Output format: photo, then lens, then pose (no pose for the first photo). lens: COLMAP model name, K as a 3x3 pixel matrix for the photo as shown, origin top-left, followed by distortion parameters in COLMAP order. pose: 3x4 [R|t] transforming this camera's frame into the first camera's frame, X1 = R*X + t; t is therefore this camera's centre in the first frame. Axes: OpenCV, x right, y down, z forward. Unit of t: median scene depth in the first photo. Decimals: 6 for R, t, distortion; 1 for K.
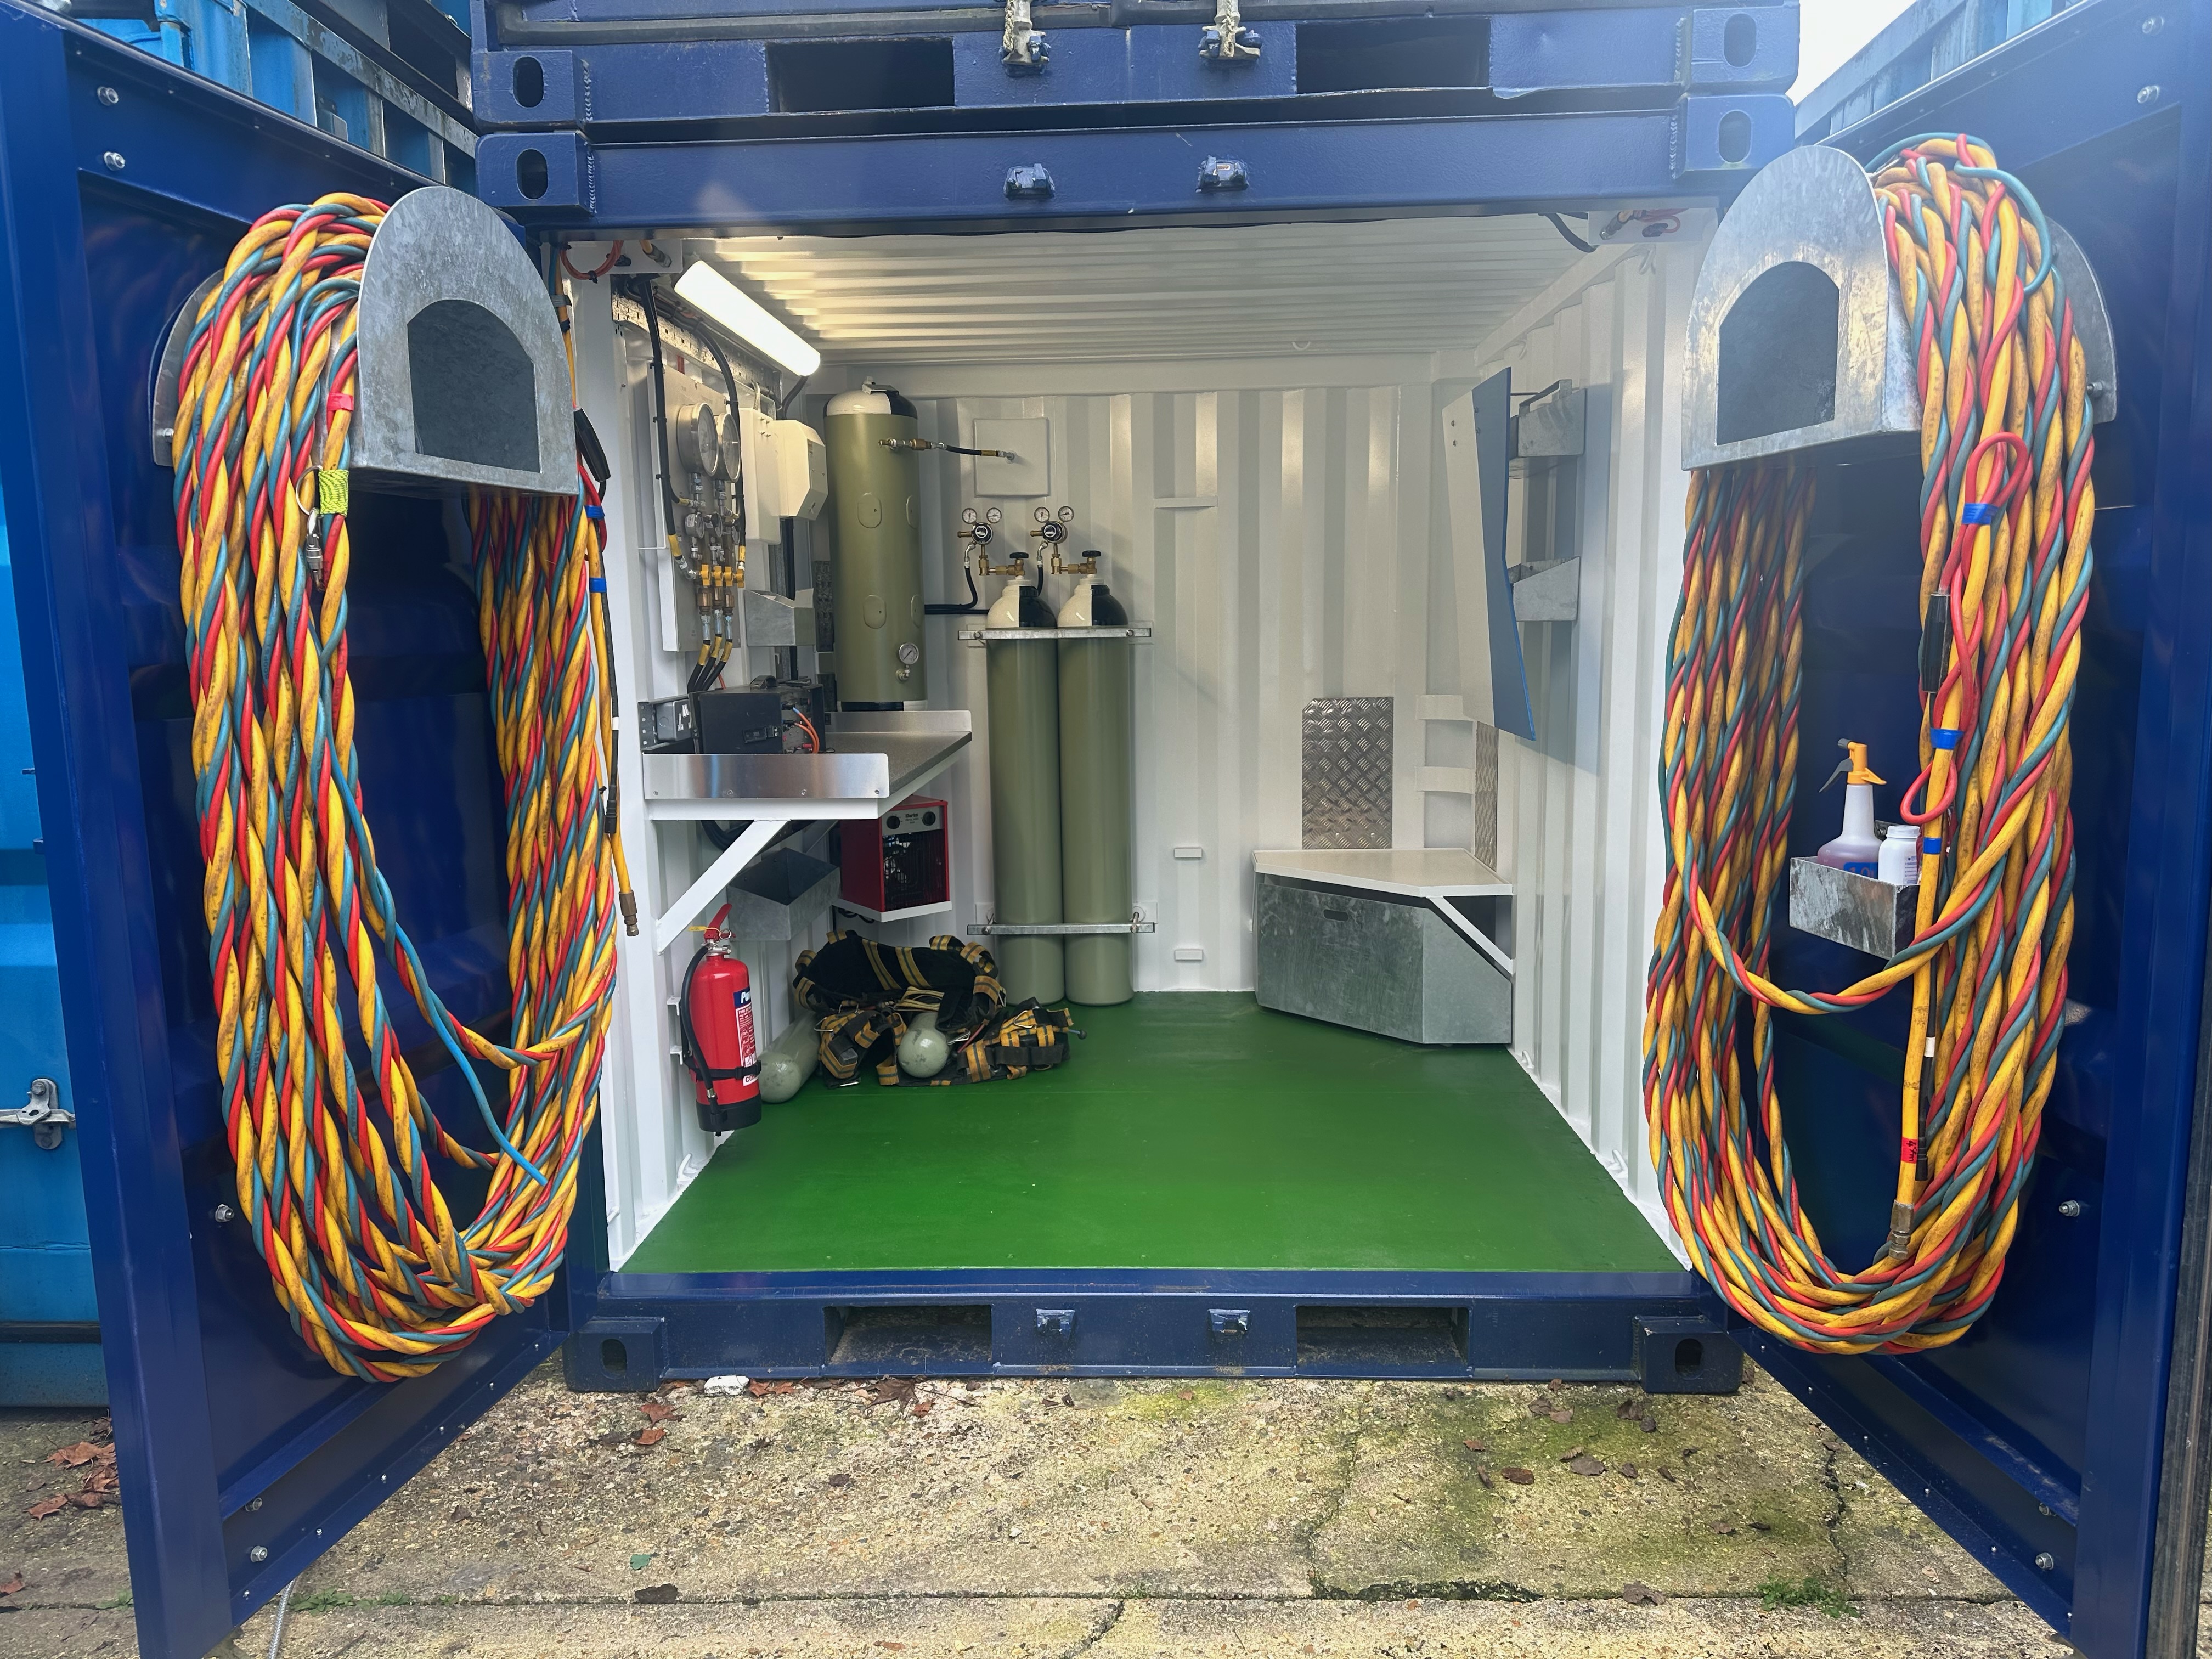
lens RADIAL K [[1555.2, 0, 1098.5], [0, 1555.2, 847.9], [0, 0, 1]] dist [0.029724, -0.016702]
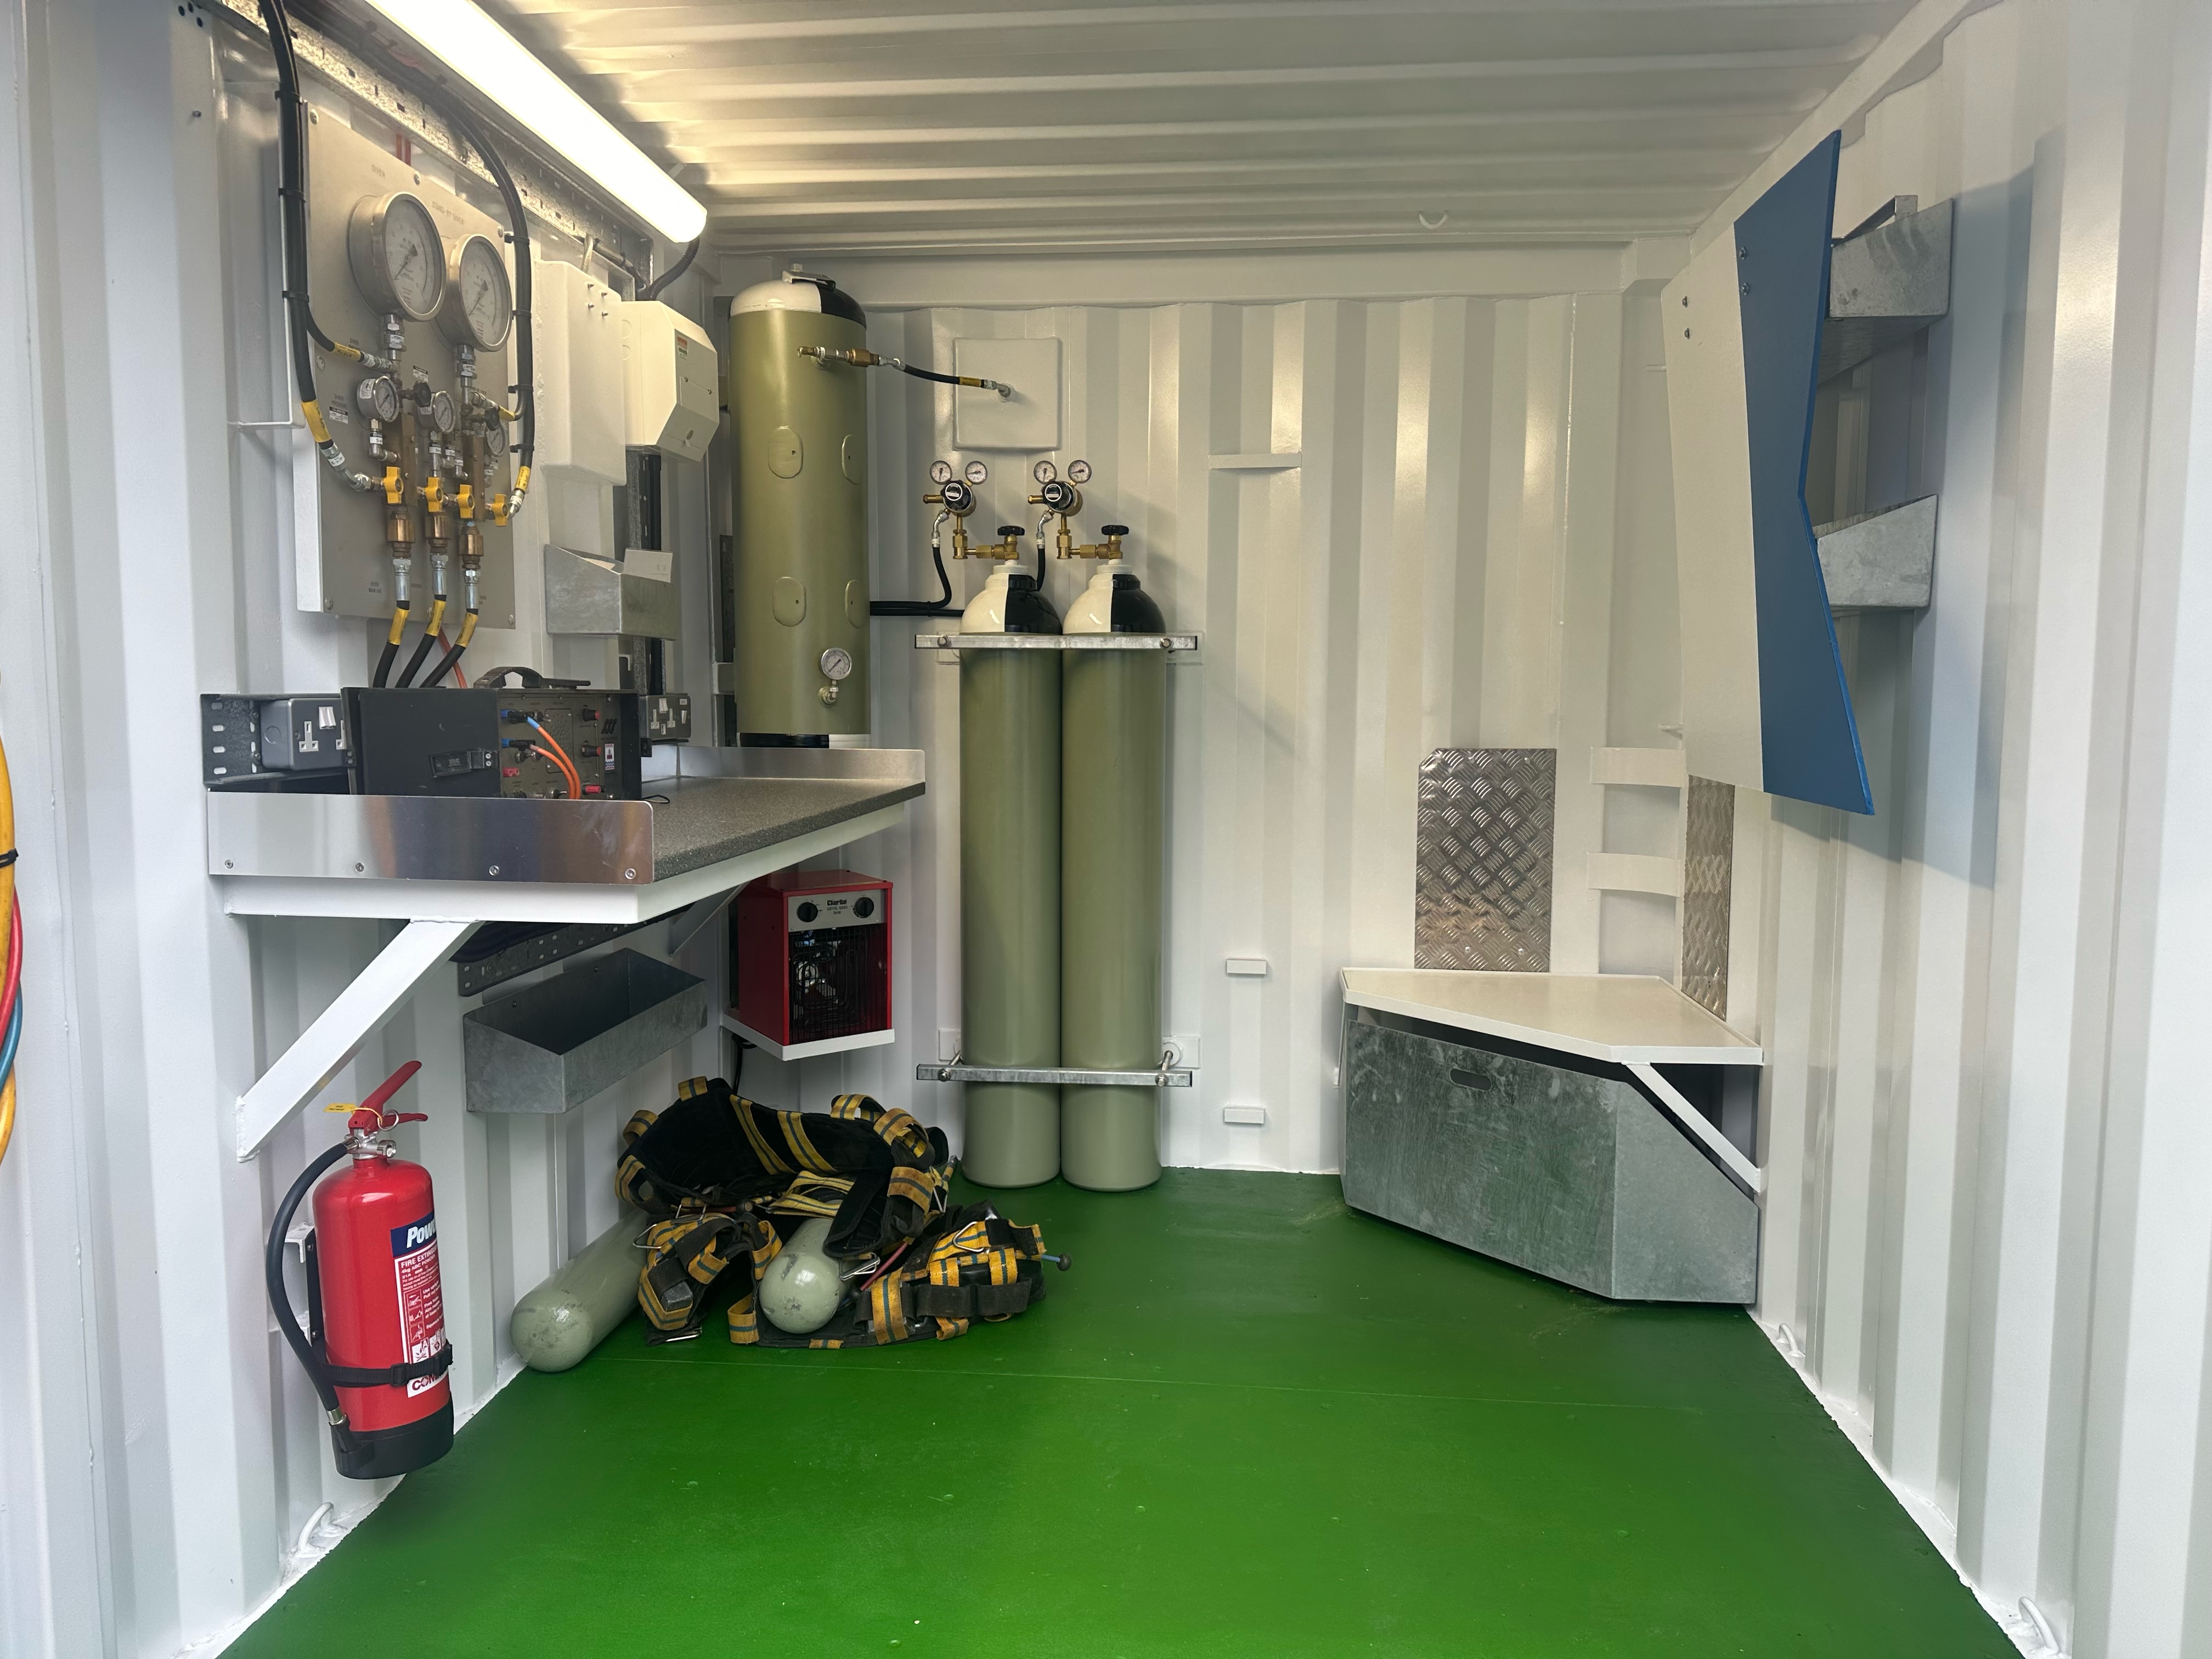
lens RADIAL K [[1555.2, 0, 1098.3], [0, 1555.2, 805.4], [0, 0, 1]] dist [0.029724, -0.016702]
pose [[0.998037, 0.028331, -0.055847, 0.032501], [-0.032285, 0.996938, -0.071216, -0.019691], [0.053658, 0.072879, 0.995896, 0.350511]]
